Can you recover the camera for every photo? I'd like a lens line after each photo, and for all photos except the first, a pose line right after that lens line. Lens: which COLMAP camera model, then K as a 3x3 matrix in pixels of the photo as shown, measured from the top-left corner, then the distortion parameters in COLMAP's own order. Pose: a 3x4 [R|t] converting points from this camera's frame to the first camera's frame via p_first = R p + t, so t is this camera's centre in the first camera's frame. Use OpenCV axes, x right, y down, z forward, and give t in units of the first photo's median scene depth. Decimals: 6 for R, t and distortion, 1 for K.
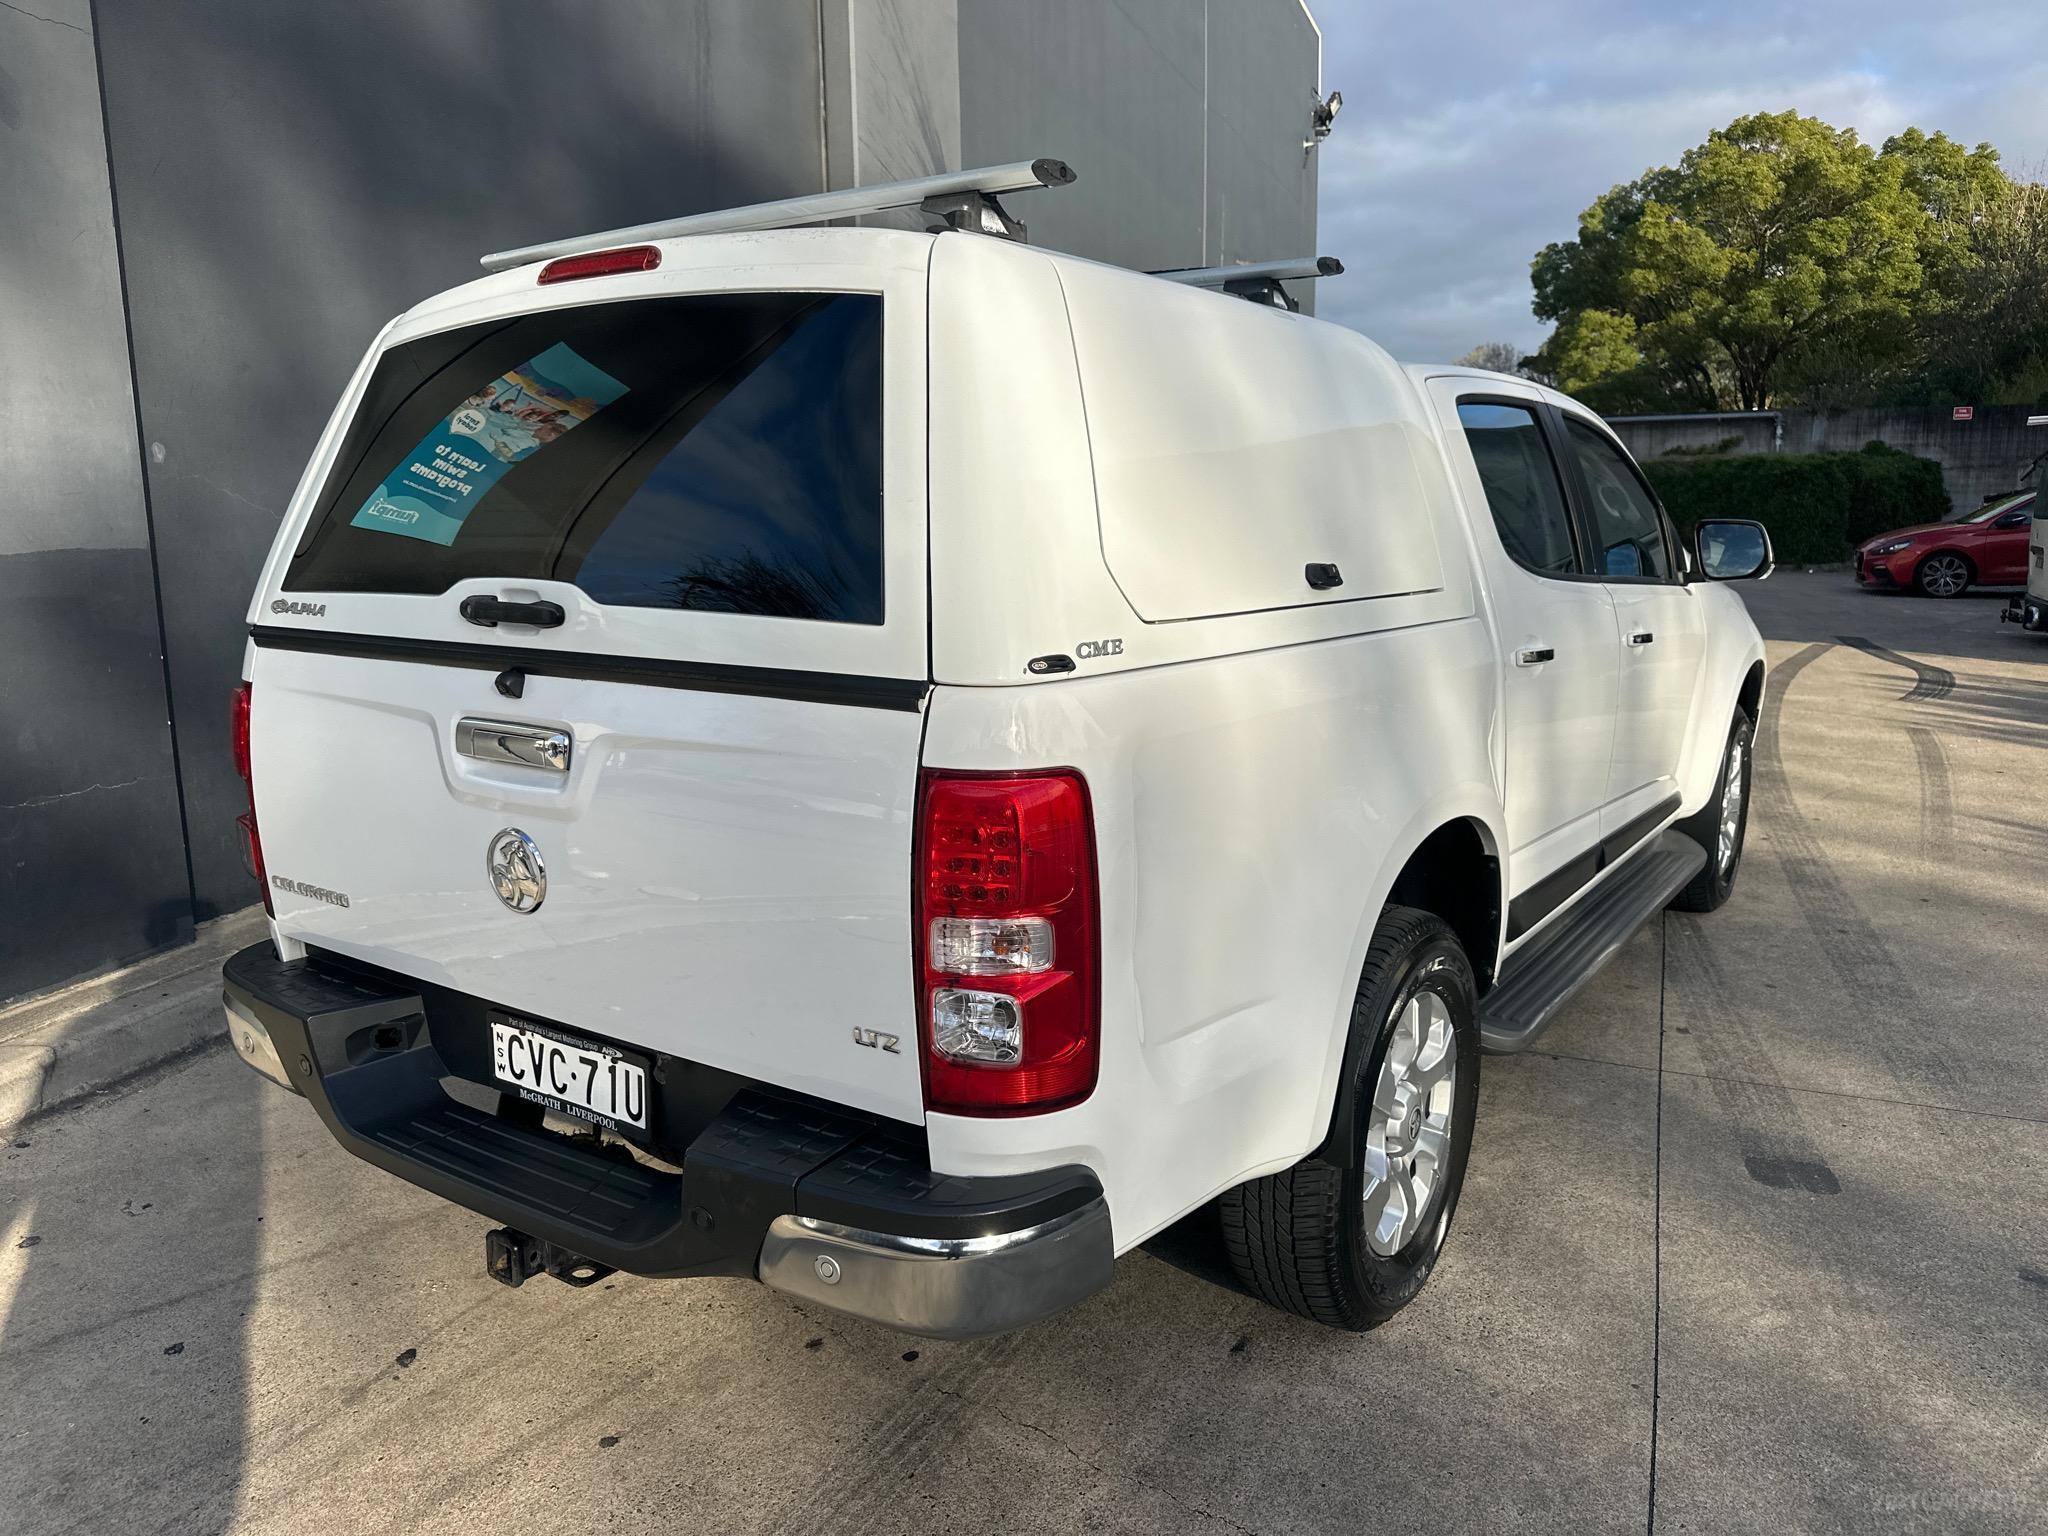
lens RADIAL K [[1470.6, 0, 1020.7], [0, 1470.6, 759.4], [0, 0, 1]] dist [0.003225, -0.005875]
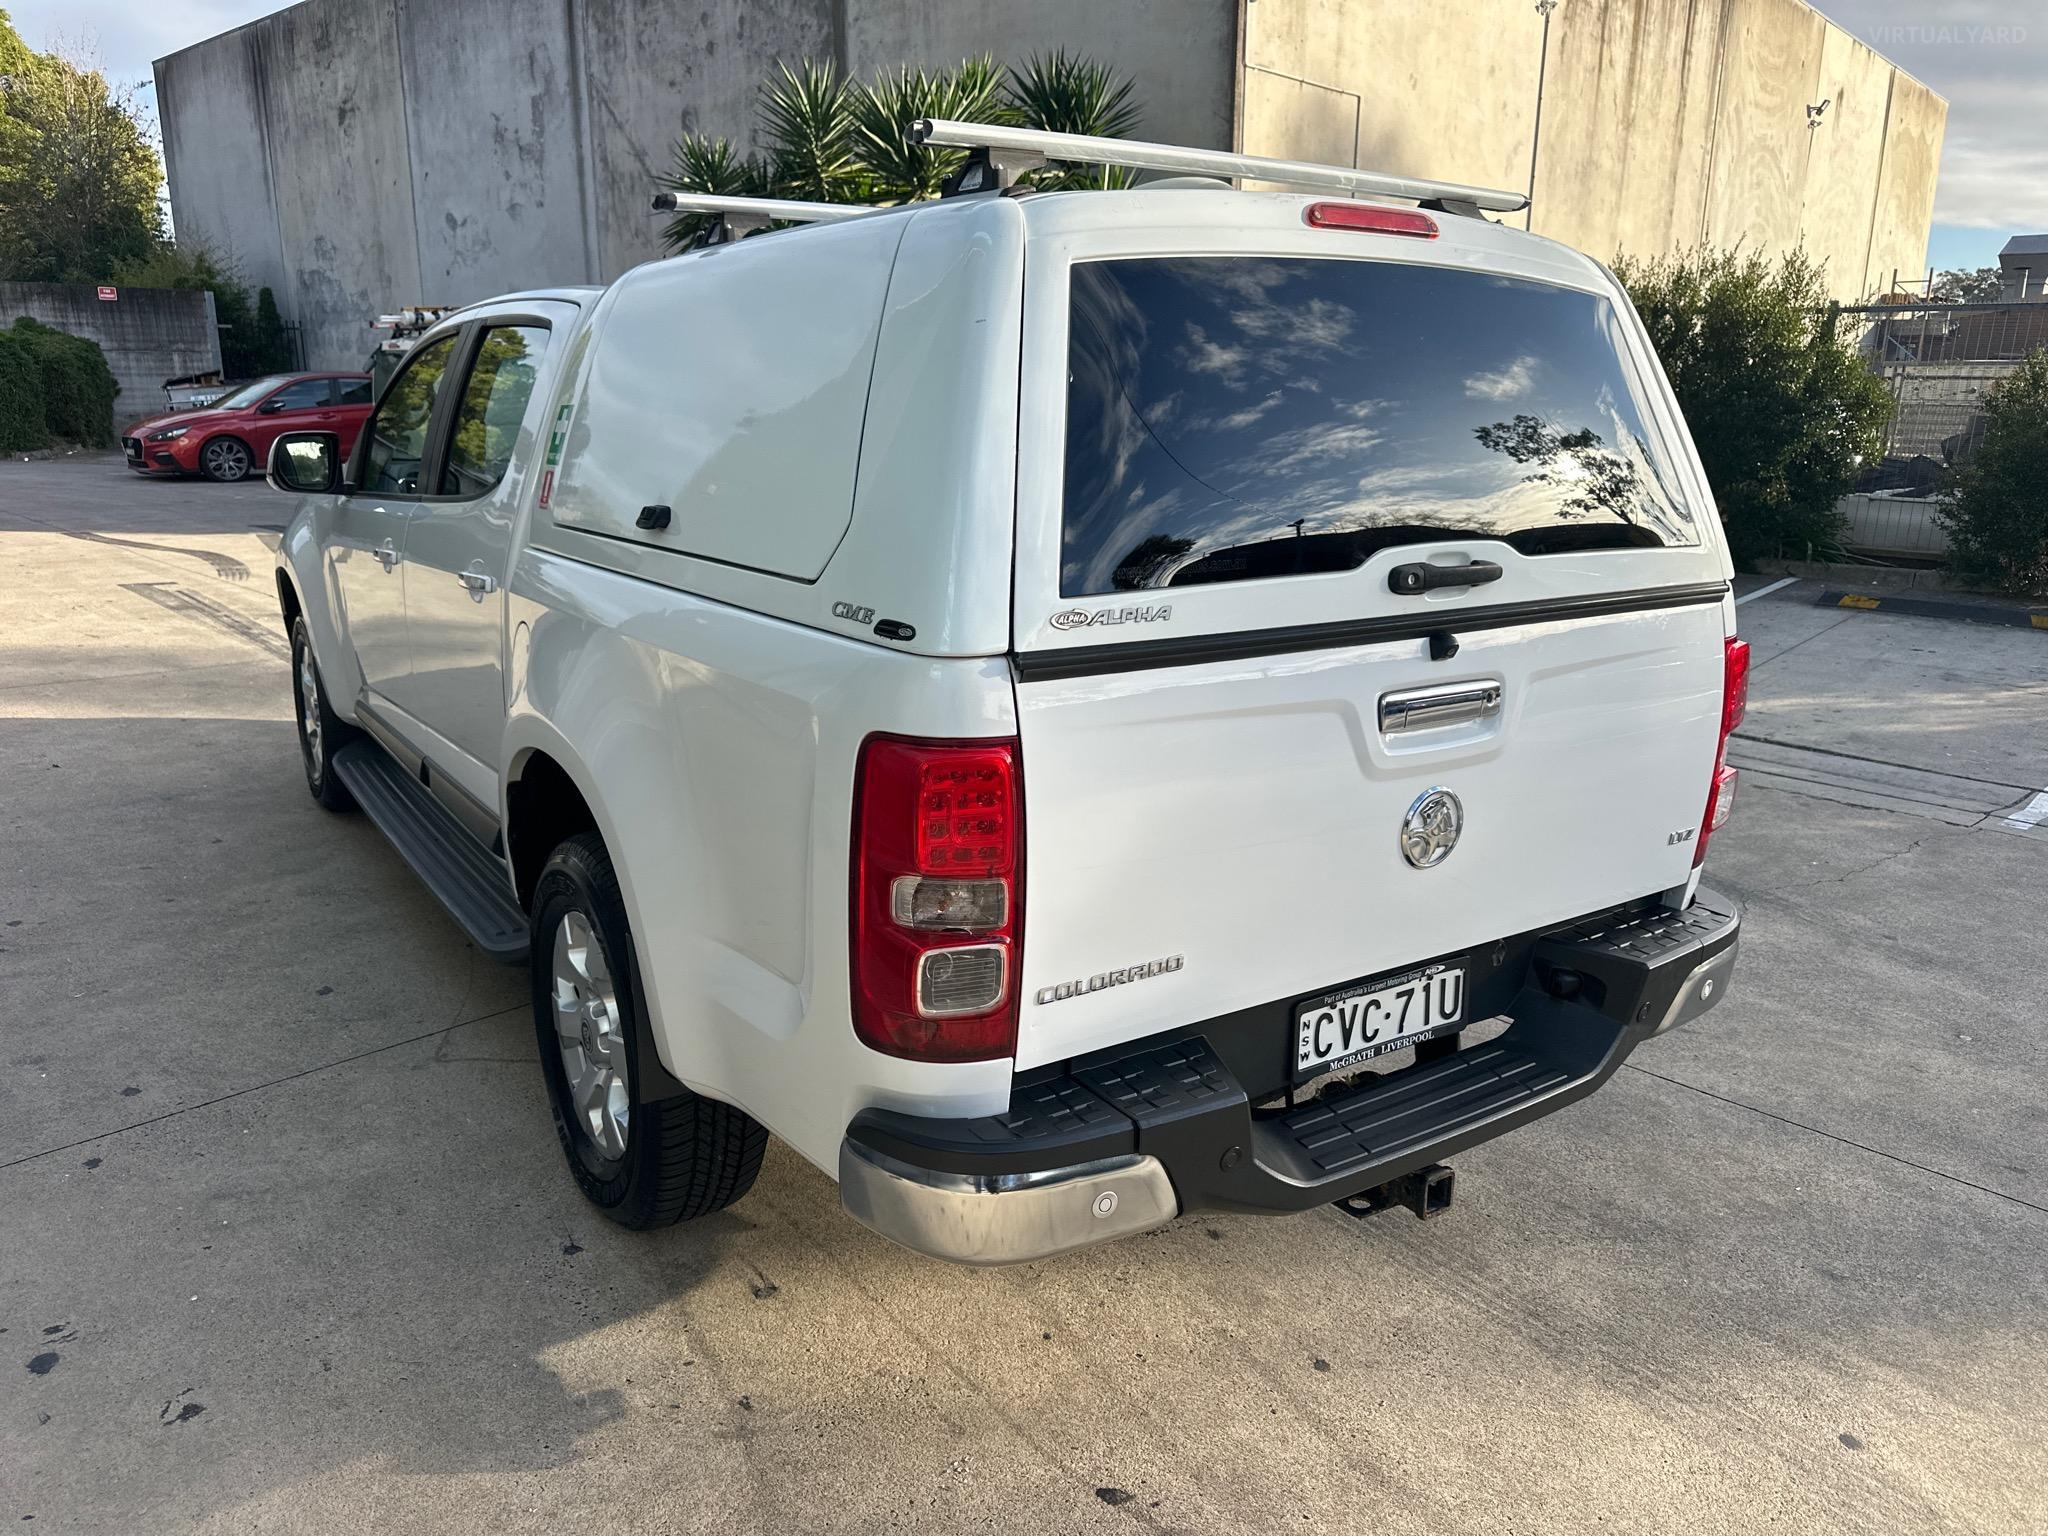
lens RADIAL K [[1464.1, 0, 1031.3], [0, 1464.1, 772.1], [0, 0, 1]] dist [0.020907, -0.024539]
pose [[0.373601, -0.221394, 0.900781, -1.250366], [0.140903, 0.973375, 0.180796, -0.172897], [-0.916825, 0.059377, 0.394849, 0.773576]]
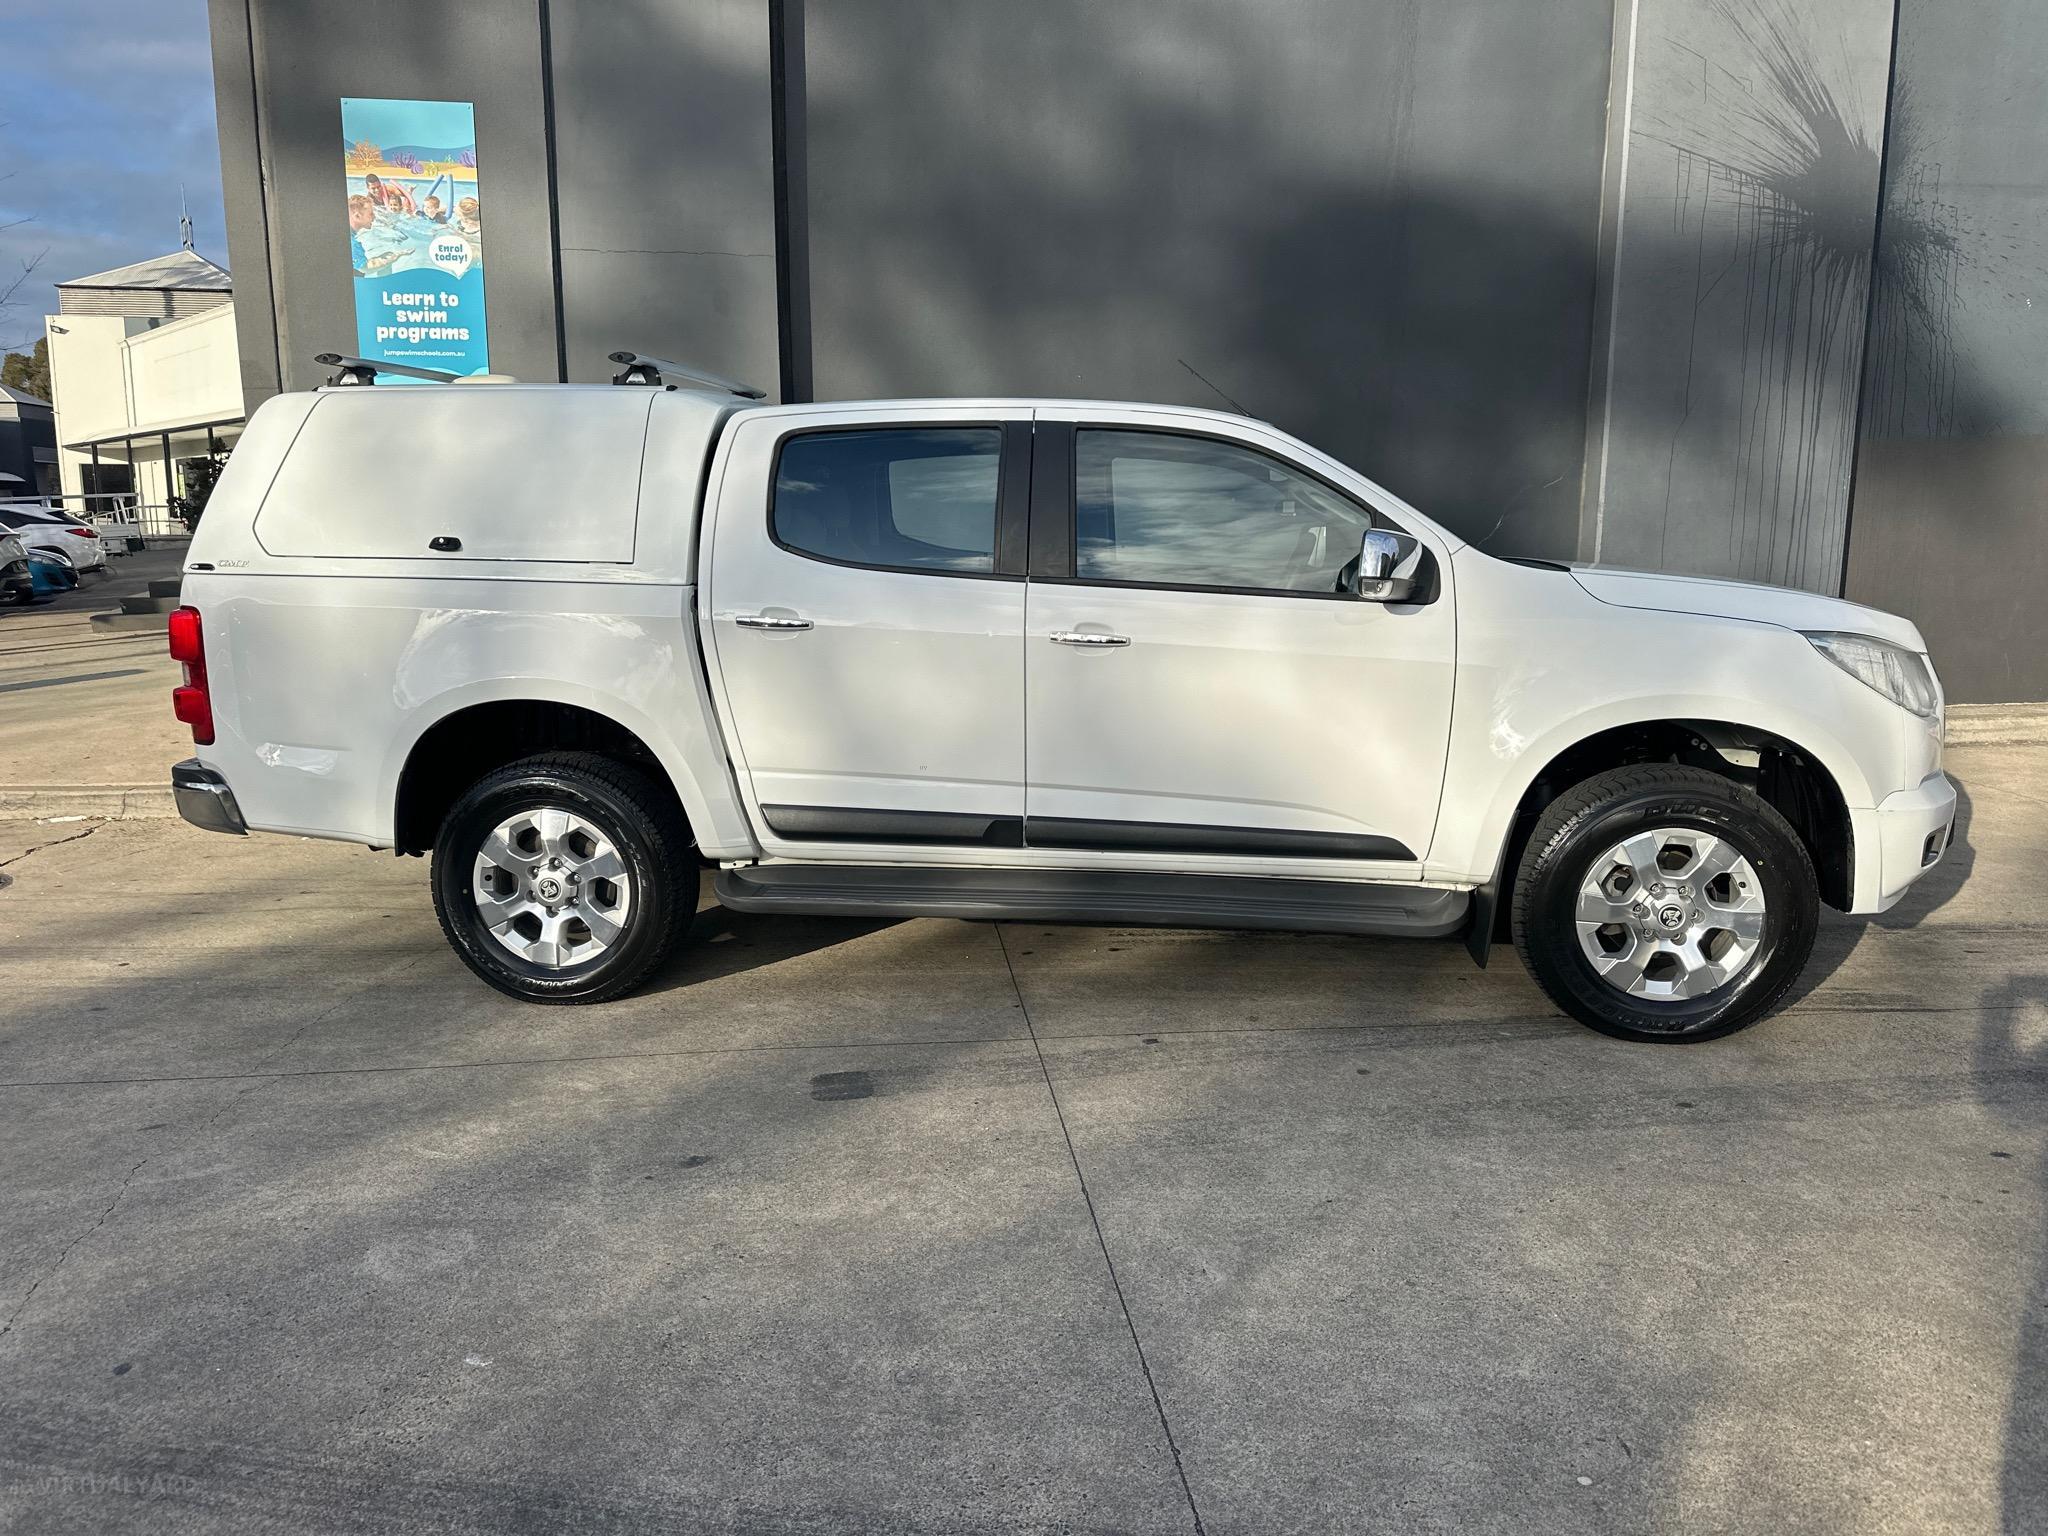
lens RADIAL K [[1454.3, 0, 1017.5], [0, 1454.3, 754.9], [0, 0, 1]] dist [0.015561, -0.014919]
pose [[0.458579, 0.151145, -0.875705, 2.202145], [-0.153499, 0.984090, 0.089470, -0.139588], [0.875296, 0.093391, 0.474484, 0.789090]]
